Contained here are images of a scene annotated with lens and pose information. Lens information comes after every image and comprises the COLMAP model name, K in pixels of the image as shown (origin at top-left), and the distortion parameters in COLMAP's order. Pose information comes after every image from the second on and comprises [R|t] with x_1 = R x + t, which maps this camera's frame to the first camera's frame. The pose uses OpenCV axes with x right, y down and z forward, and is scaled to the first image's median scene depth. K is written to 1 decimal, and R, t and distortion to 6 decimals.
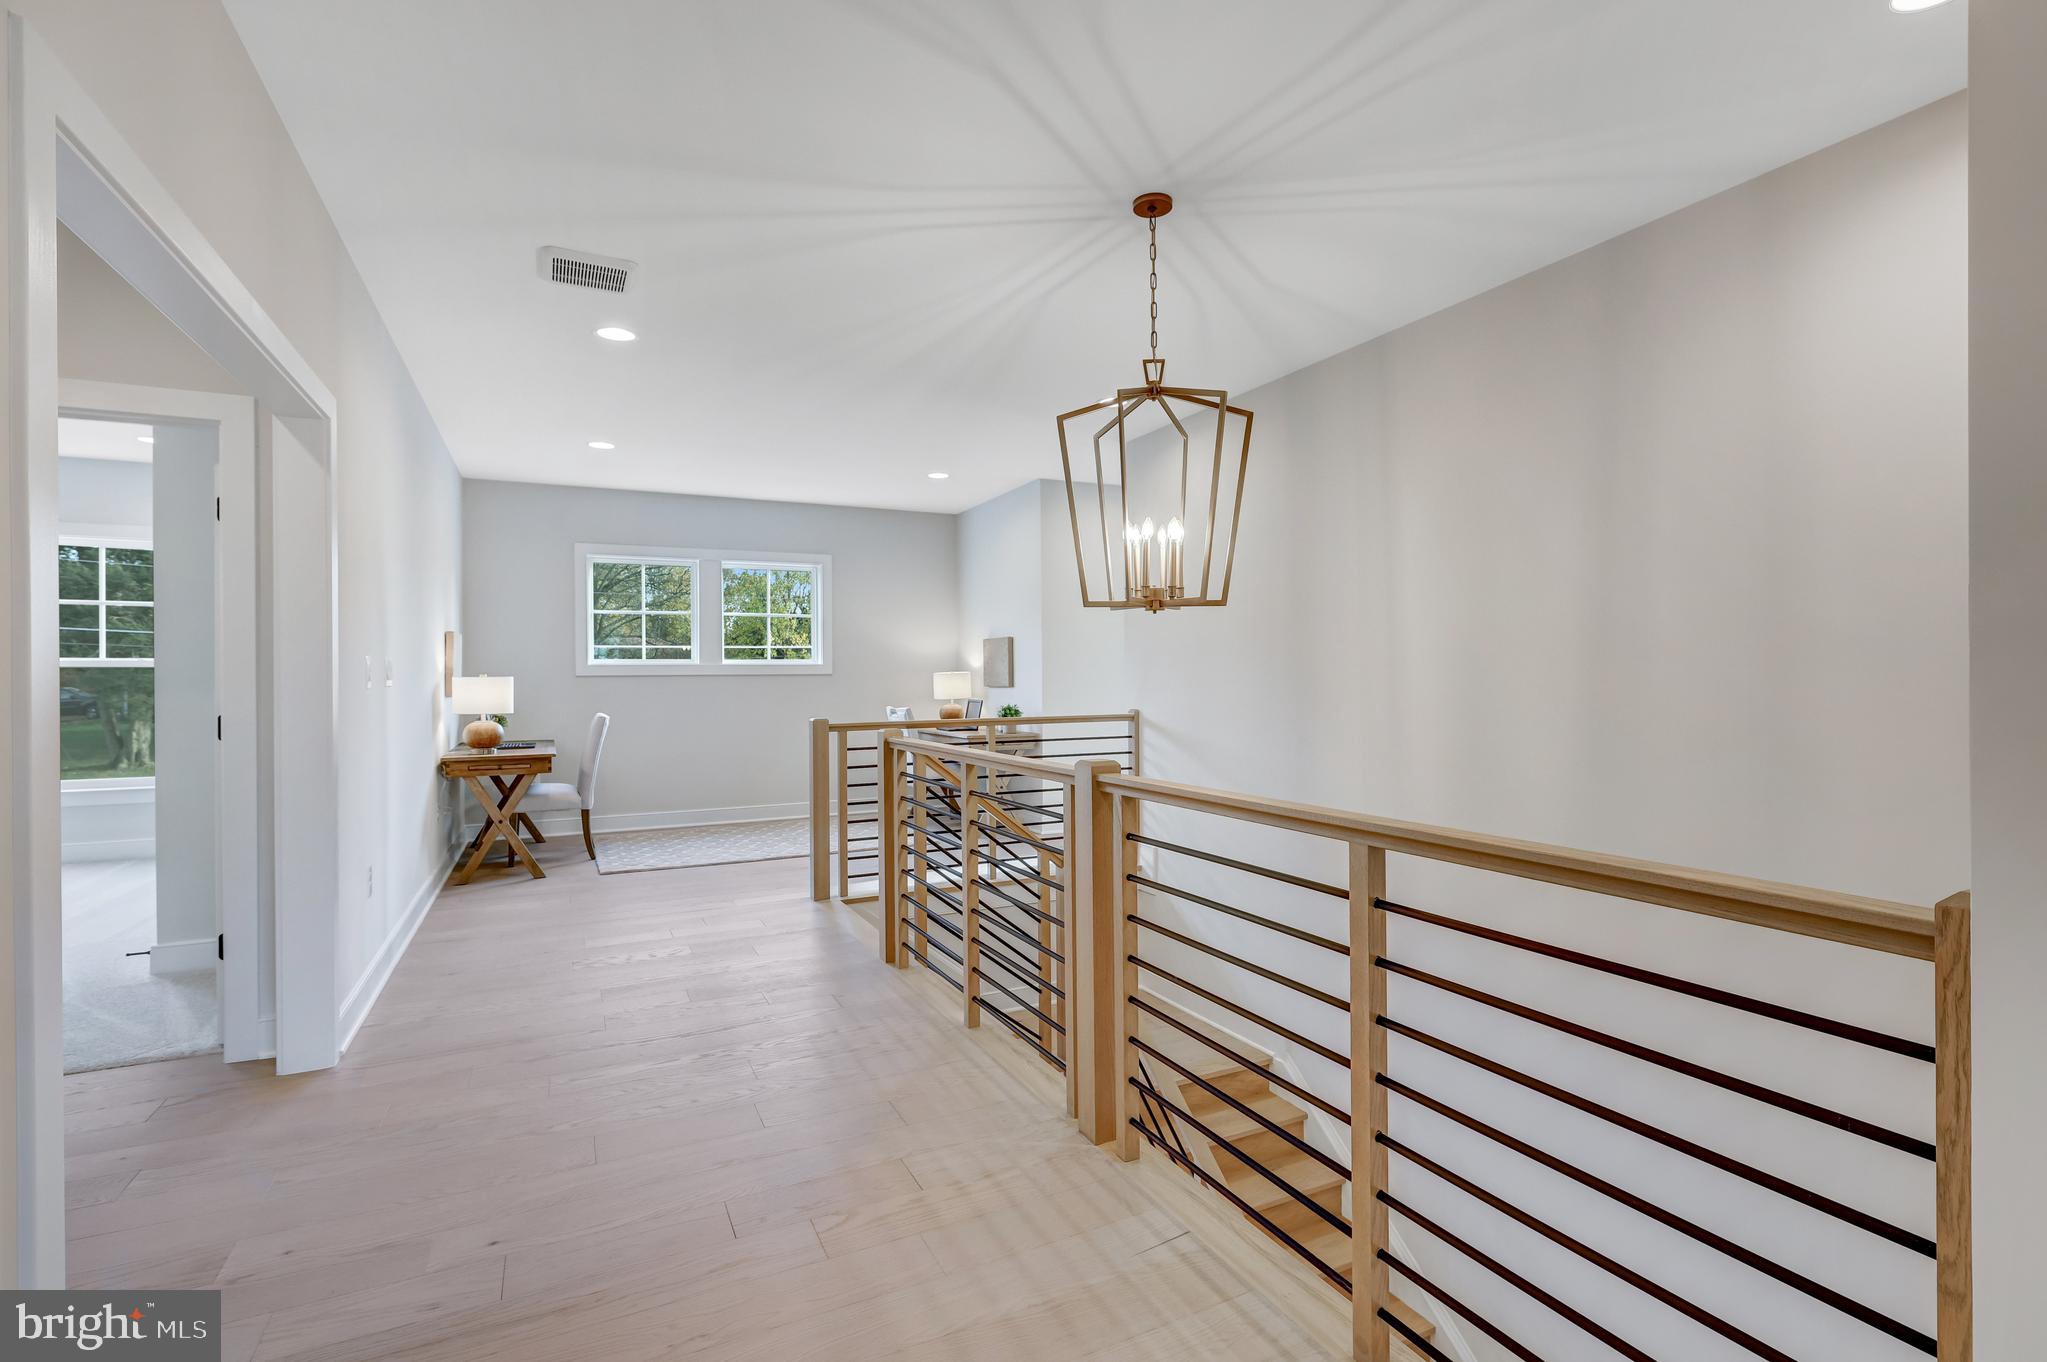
lens RADIAL K [[900.6, 0, 1014.7], [0, 900.6, 677.4], [0, 0, 1]] dist [0.000917, -0.000064]
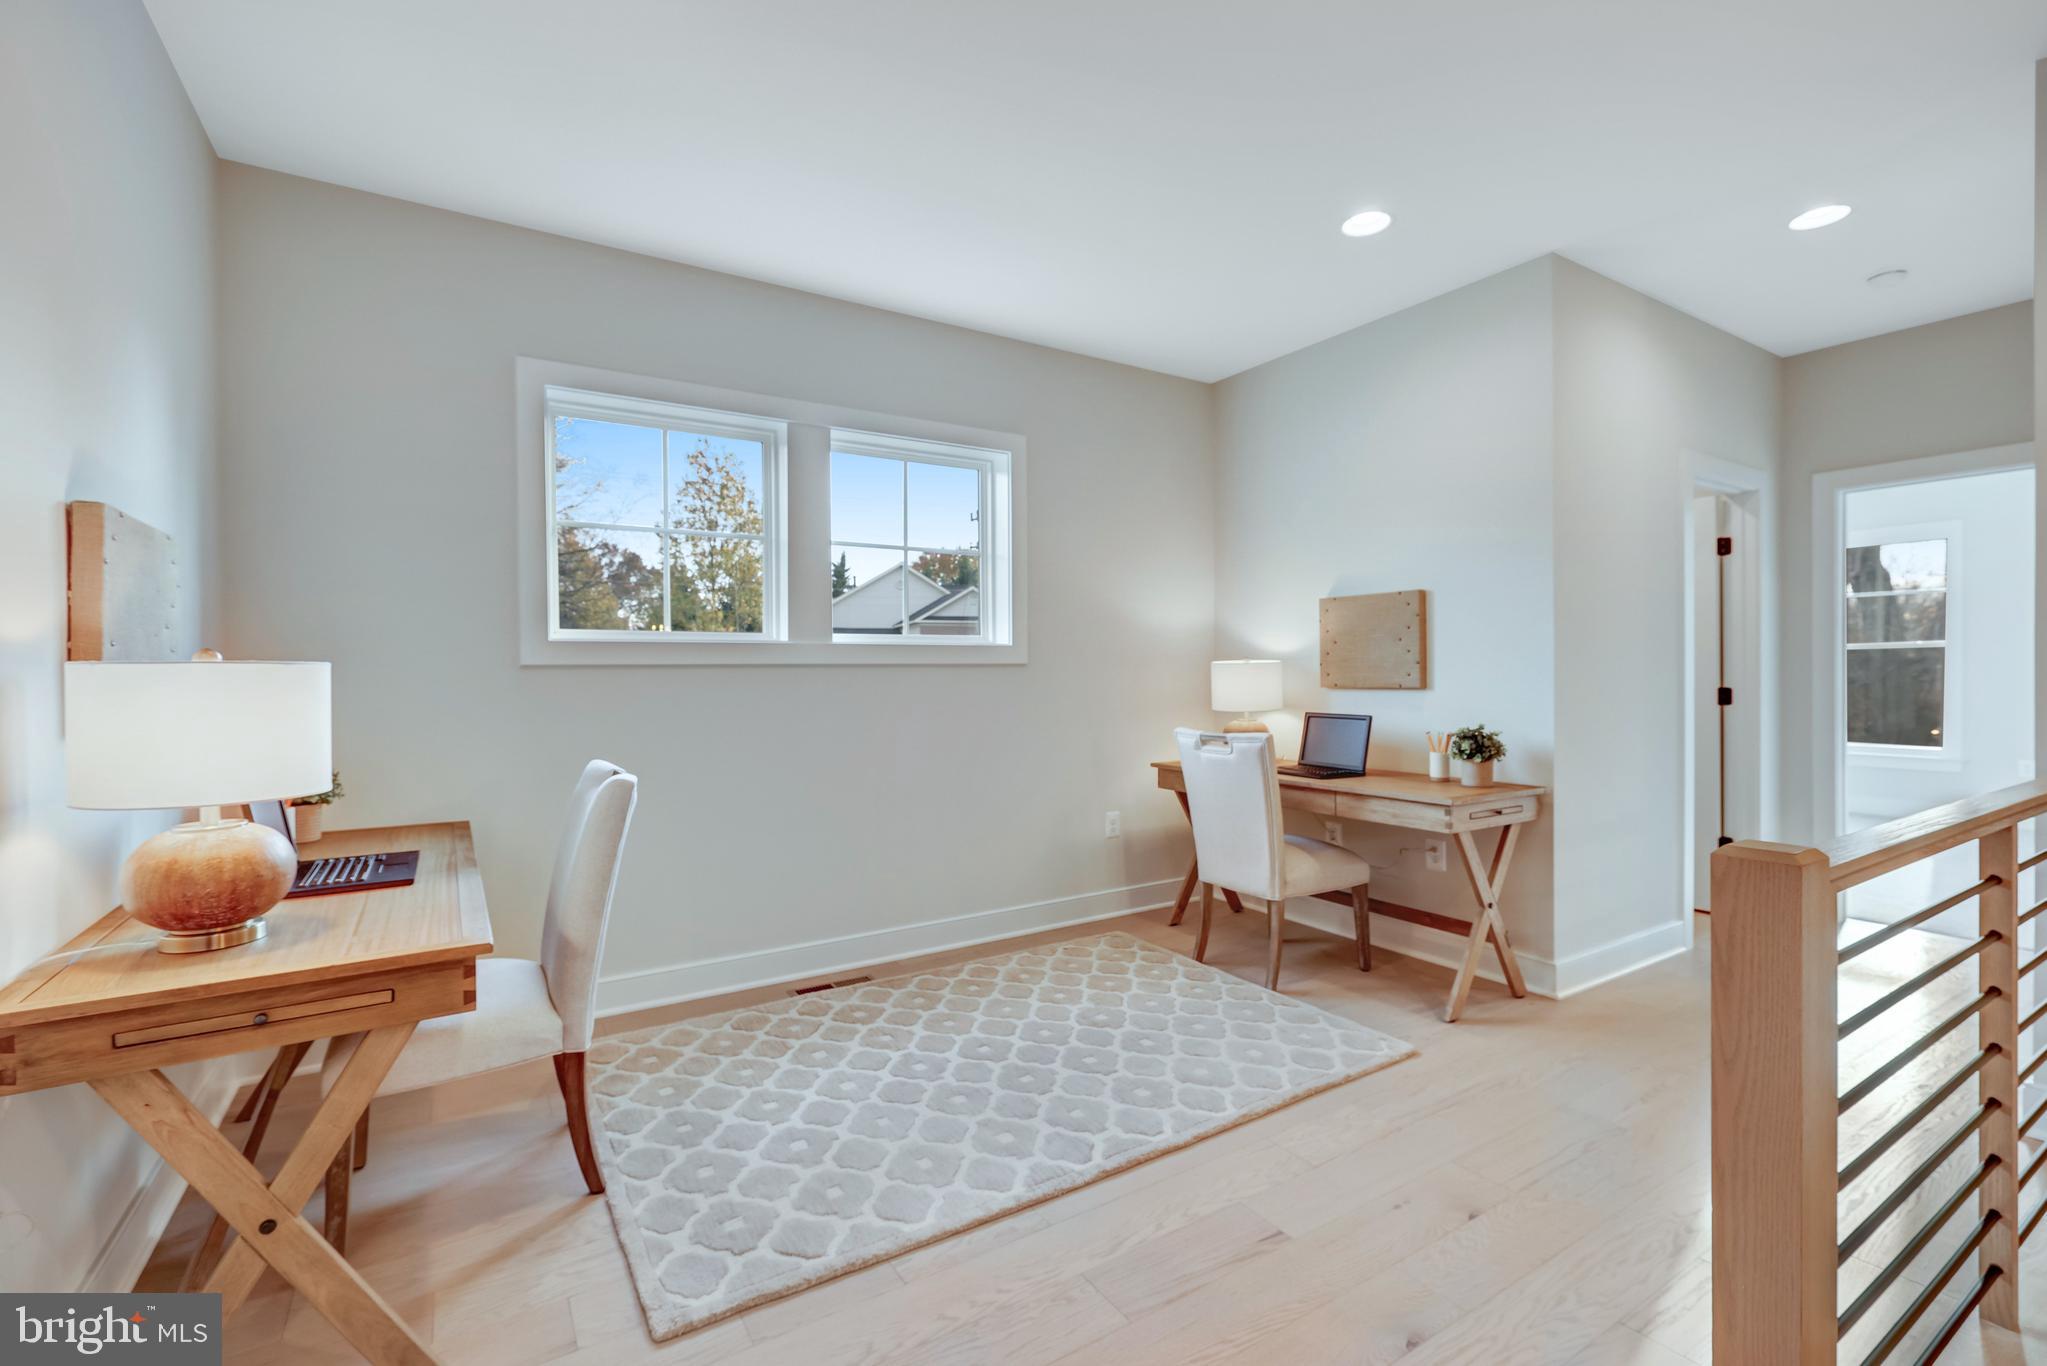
lens RADIAL K [[884.3, 0, 1022.5], [0, 884.3, 679.6], [0, 0, 1]] dist [0.002070, 0.000141]
pose [[0.993622, -0.001783, 0.112747, -0.299327], [0.001342, 0.999991, 0.003981, 0.002787], [-0.112753, -0.003804, 0.993616, 0.563901]]
